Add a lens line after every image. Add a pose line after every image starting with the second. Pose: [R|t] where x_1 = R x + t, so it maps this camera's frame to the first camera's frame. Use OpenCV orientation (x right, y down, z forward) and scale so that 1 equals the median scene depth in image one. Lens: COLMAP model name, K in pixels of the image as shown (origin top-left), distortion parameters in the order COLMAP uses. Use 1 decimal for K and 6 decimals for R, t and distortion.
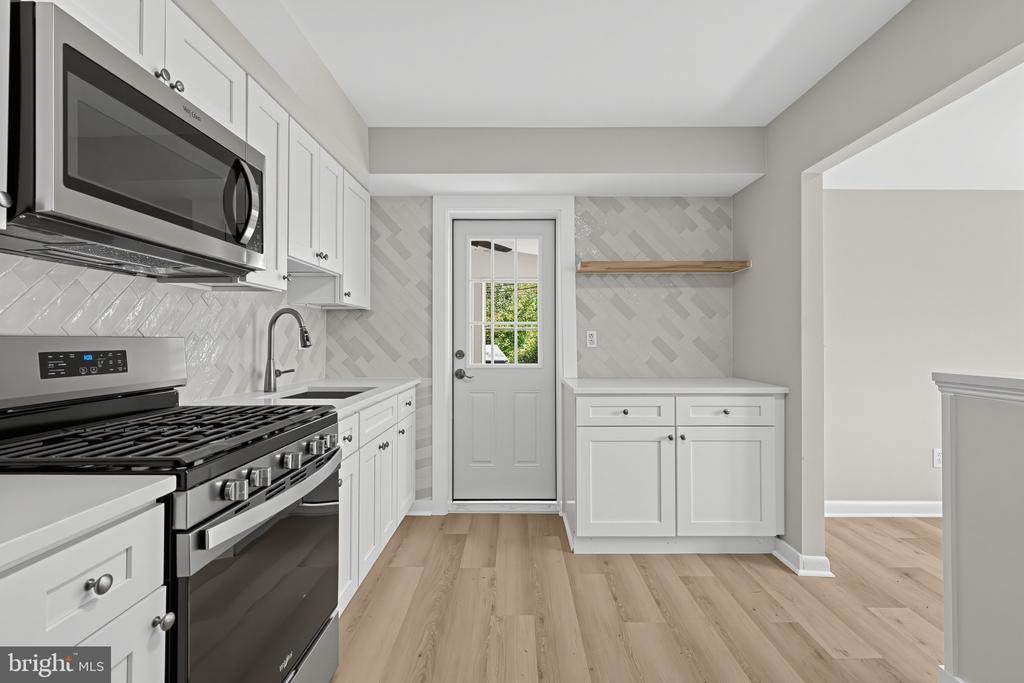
lens RADIAL K [[458.4, 0, 515.2], [0, 458.4, 335.3], [0, 0, 1]] dist [0.004759, -0.001147]
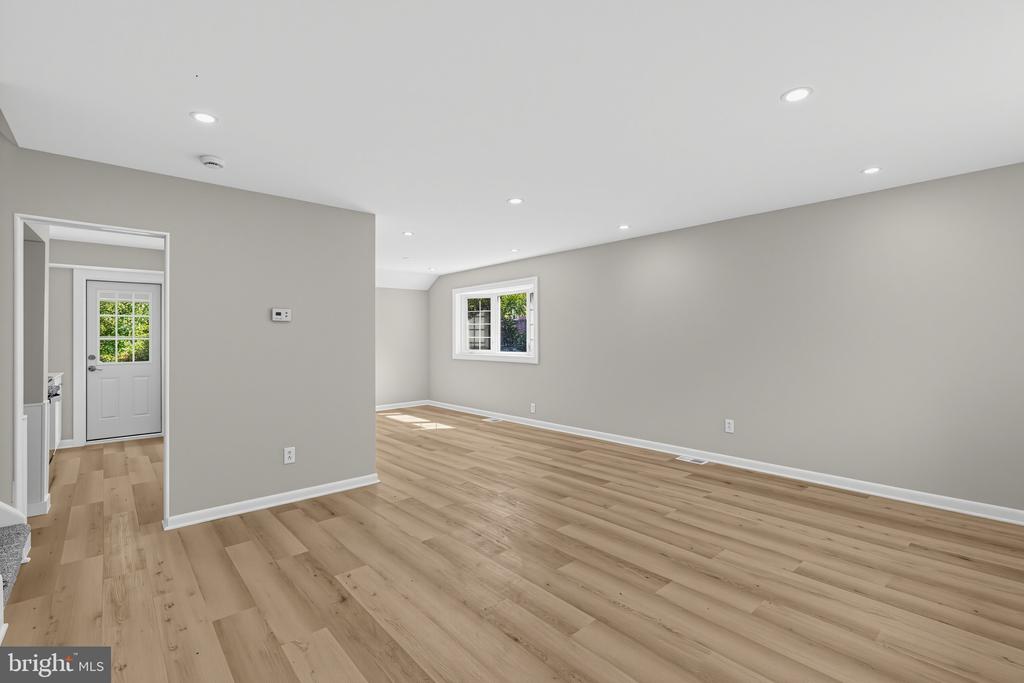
lens RADIAL K [[458.4, 0, 513.2], [0, 458.4, 333.5], [0, 0, 1]] dist [0.004759, -0.001147]
pose [[0.749443, 0.000935, 0.662069, -0.101190], [0.001992, 0.999991, -0.003667, -0.050897], [-0.662066, 0.004067, 0.749434, -1.776642]]
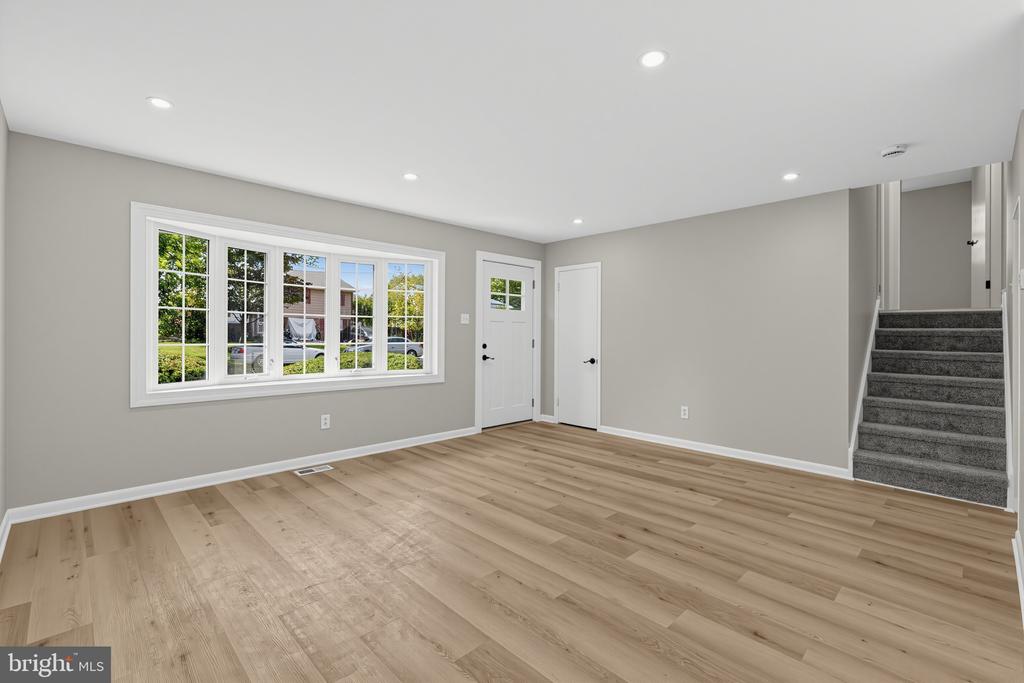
lens RADIAL K [[458.4, 0, 511.6], [0, 458.4, 336.3], [0, 0, 1]] dist [0.004759, -0.001147]
pose [[-0.715576, -0.002214, -0.698532, 1.573850], [-0.000541, 0.999996, -0.002615, -0.005240], [0.698535, -0.001493, -0.715574, -0.309184]]
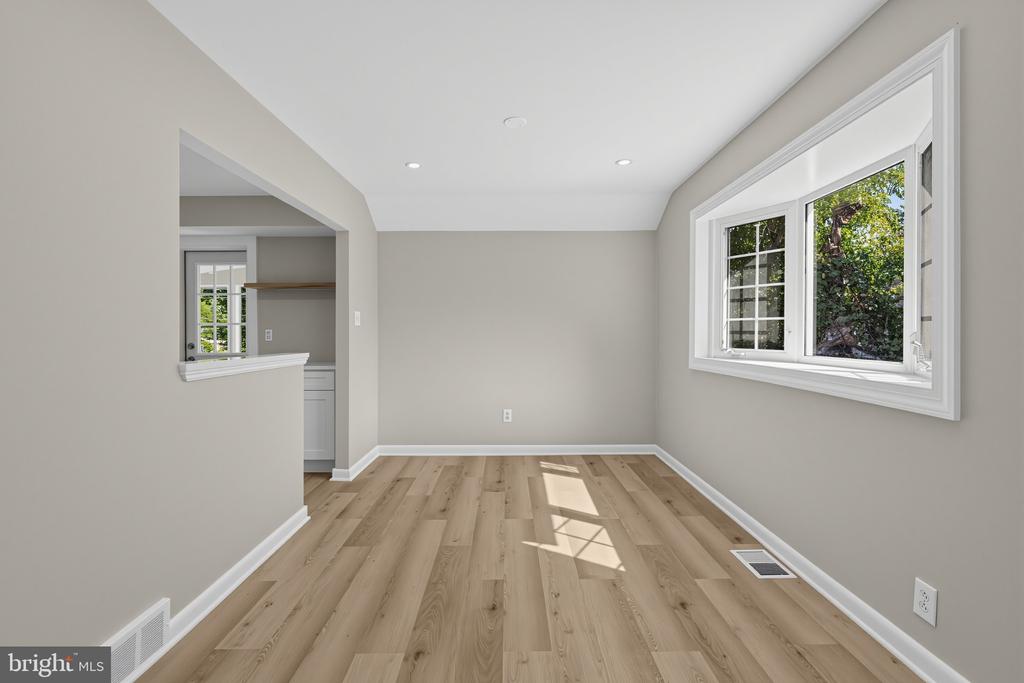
lens RADIAL K [[458.4, 0, 504.5], [0, 458.4, 334.4], [0, 0, 1]] dist [0.004759, -0.001147]
pose [[0.999972, -0.002248, -0.007188, 1.119173], [0.002315, 0.999954, 0.009313, -0.006608], [0.007167, -0.009329, 0.999931, -0.545624]]
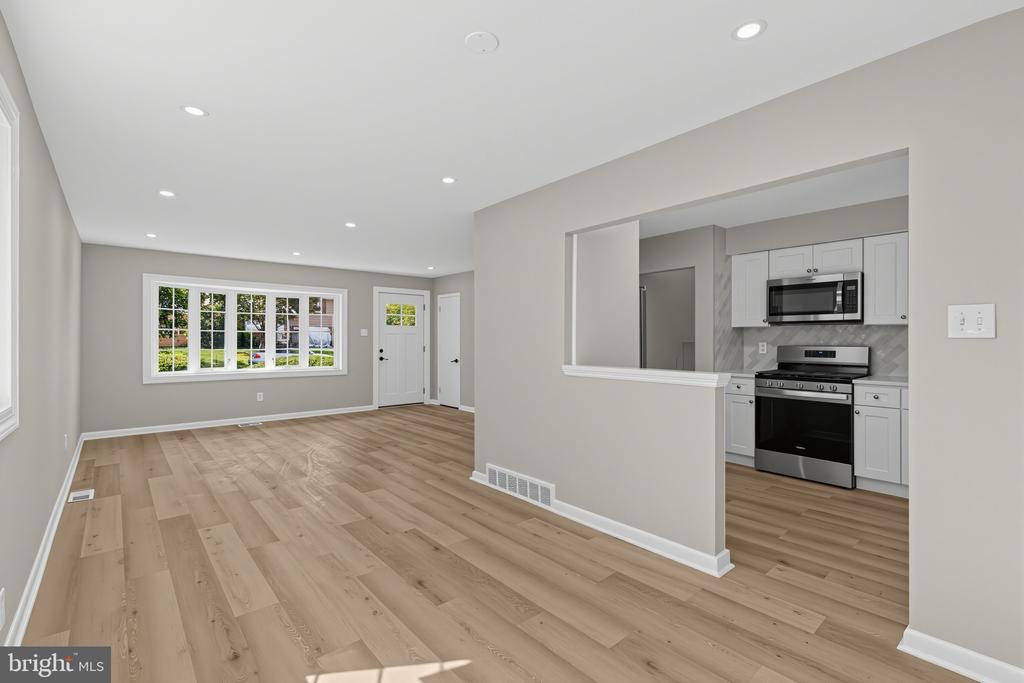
lens RADIAL K [[458.4, 0, 512.0], [0, 458.4, 340.7], [0, 0, 1]] dist [0.004759, -0.001147]
pose [[-0.754659, -0.000912, -0.656116, 1.558485], [0.003309, 0.999981, -0.005195, -0.015257], [0.656108, -0.006091, -0.754642, 1.044299]]
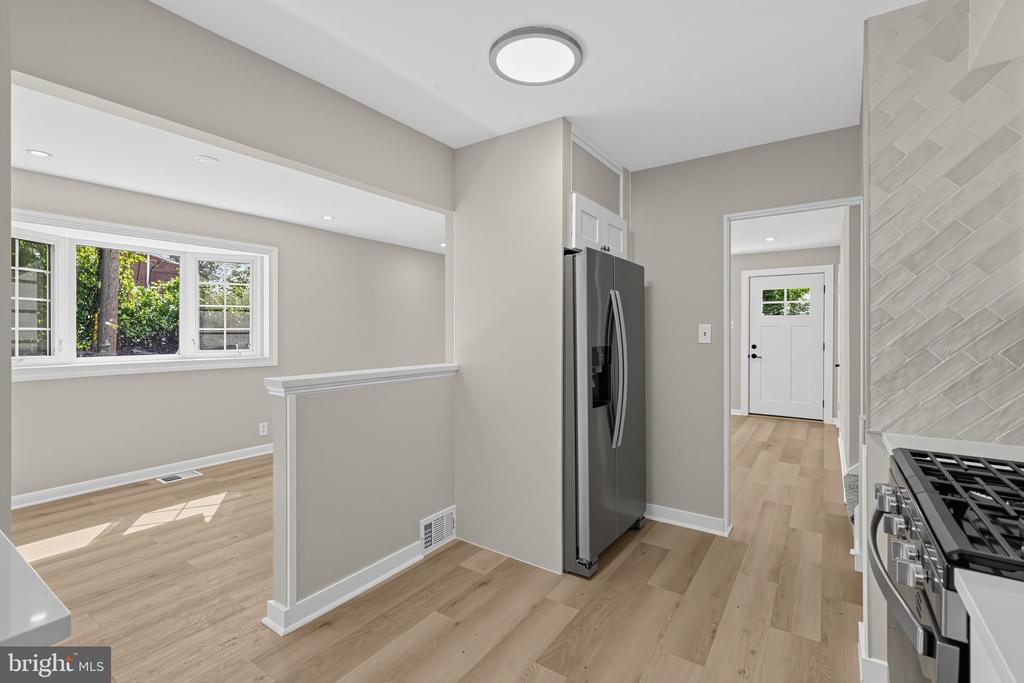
lens RADIAL K [[458.4, 0, 515.9], [0, 458.4, 332.1], [0, 0, 1]] dist [0.004759, -0.001147]
pose [[-0.825996, -0.003707, 0.563663, -0.191573], [-0.006508, 0.999974, -0.002960, -0.032127], [-0.563638, -0.006113, -0.825999, 1.018688]]
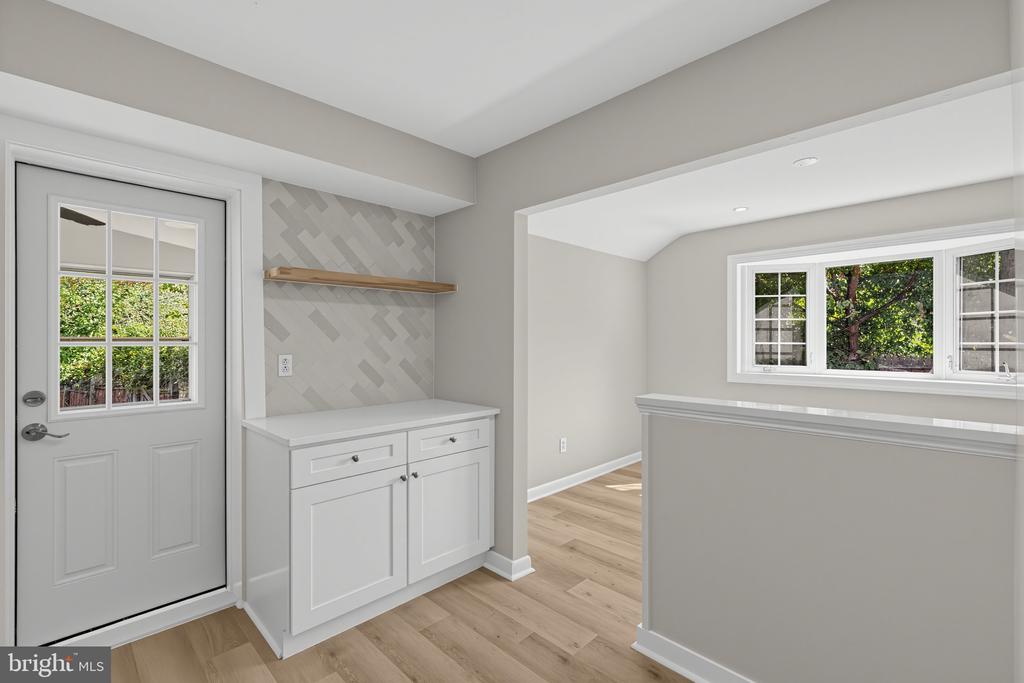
lens RADIAL K [[458.4, 0, 516.1], [0, 458.4, 340.6], [0, 0, 1]] dist [0.004759, -0.001147]
pose [[0.704145, 0.000866, 0.710056, -0.136160], [-0.005834, 0.999973, 0.004565, -0.048842], [-0.710033, -0.007357, 0.704130, 0.207182]]
